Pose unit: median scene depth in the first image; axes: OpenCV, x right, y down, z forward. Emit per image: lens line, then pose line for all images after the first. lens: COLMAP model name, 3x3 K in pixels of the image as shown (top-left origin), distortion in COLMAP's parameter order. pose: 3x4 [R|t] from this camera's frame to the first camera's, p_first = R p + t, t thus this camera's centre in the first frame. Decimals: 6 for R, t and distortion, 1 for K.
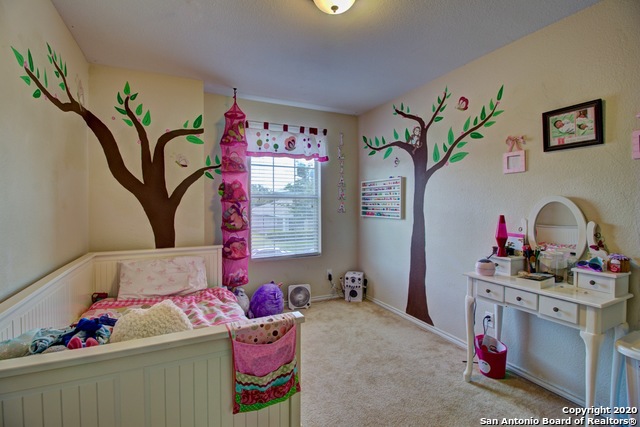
lens RADIAL K [[294.3, 0, 318.2], [0, 294.3, 209.5], [0, 0, 1]] dist [-0.008210, -0.006512]
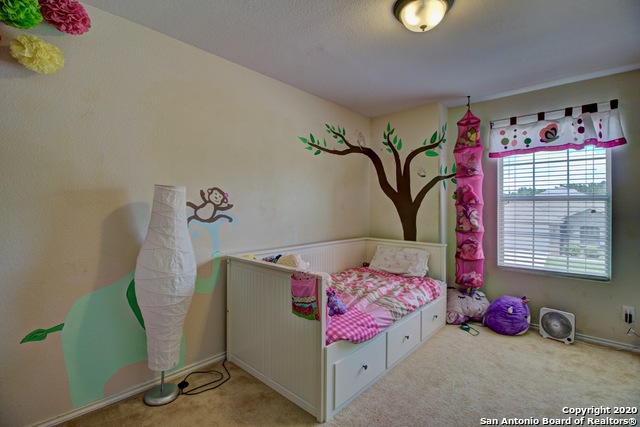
lens RADIAL K [[294.3, 0, 319.2], [0, 294.3, 210.5], [0, 0, 1]] dist [-0.008210, -0.006512]
pose [[0.362507, 0.011675, -0.931908, 0.500526], [-0.022630, 0.999737, 0.003722, 0.000781], [0.931706, 0.019740, 0.362675, 0.136302]]
